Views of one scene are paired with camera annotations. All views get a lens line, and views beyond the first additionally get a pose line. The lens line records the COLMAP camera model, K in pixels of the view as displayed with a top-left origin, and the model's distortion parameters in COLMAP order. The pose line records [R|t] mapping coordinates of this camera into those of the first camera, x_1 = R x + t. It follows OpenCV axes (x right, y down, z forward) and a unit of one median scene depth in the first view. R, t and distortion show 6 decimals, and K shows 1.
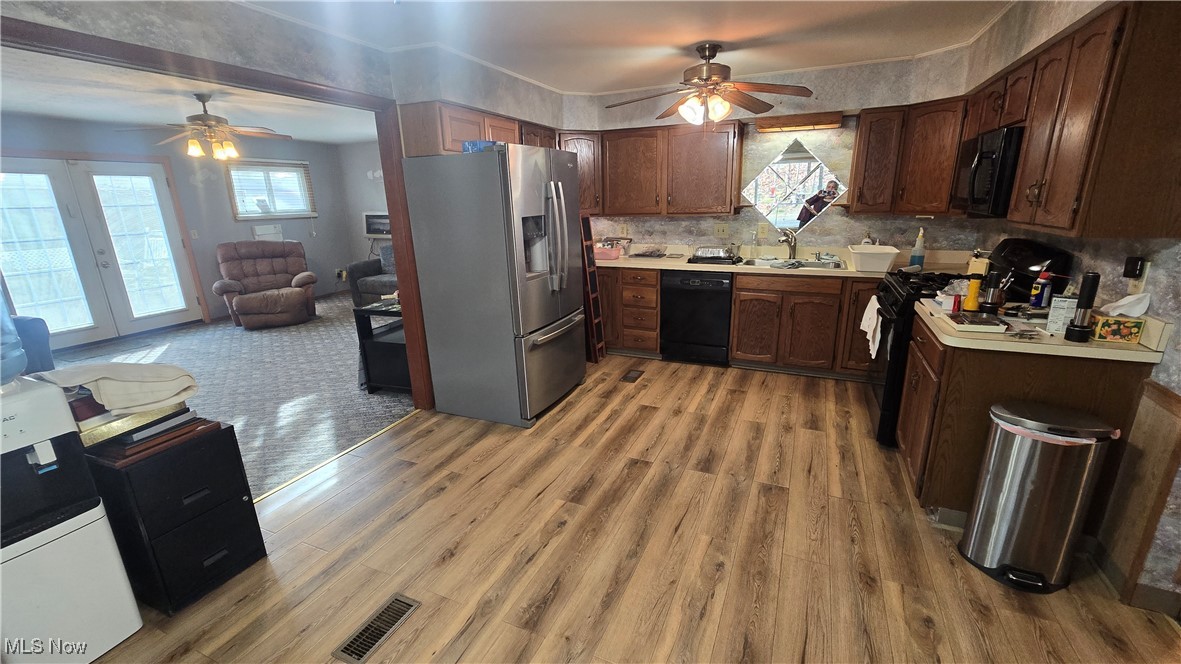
lens RADIAL K [[480.4, 0, 591.8], [0, 480.4, 334.5], [0, 0, 1]] dist [0.000236, 0.001593]
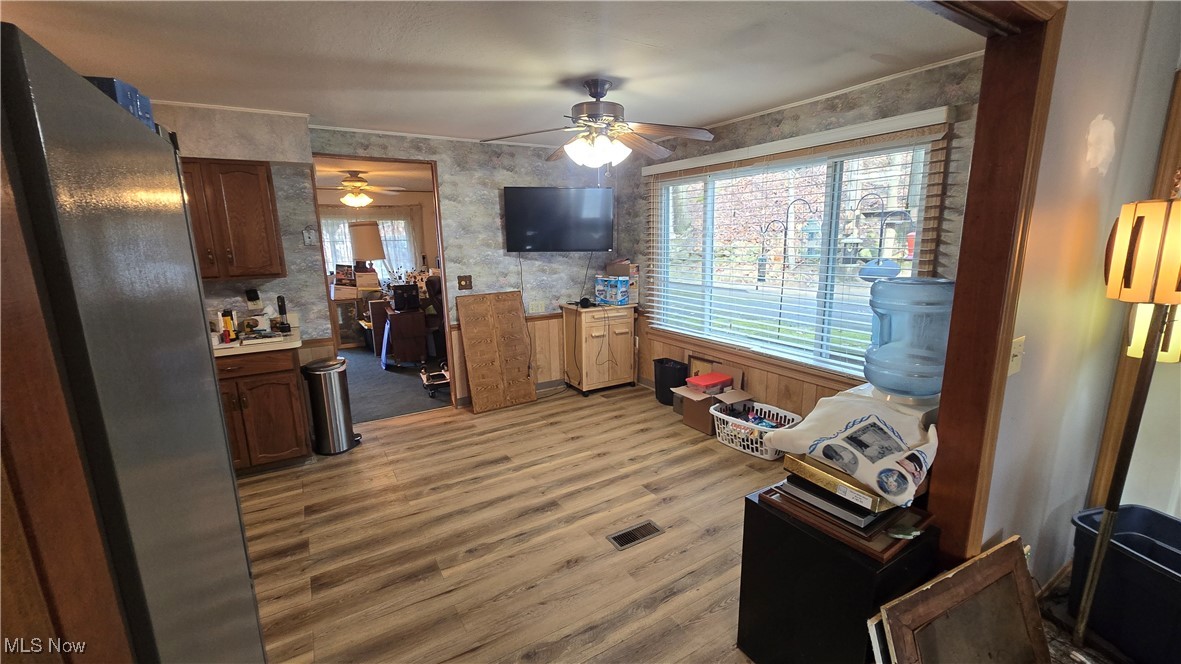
lens RADIAL K [[480.4, 0, 593.9], [0, 480.4, 334.4], [0, 0, 1]] dist [0.000236, 0.001593]
pose [[-0.821816, -0.075732, 0.564697, -0.858298], [0.192417, 0.896003, 0.400193, -0.412974], [-0.536278, 0.437542, -0.721778, 1.427464]]
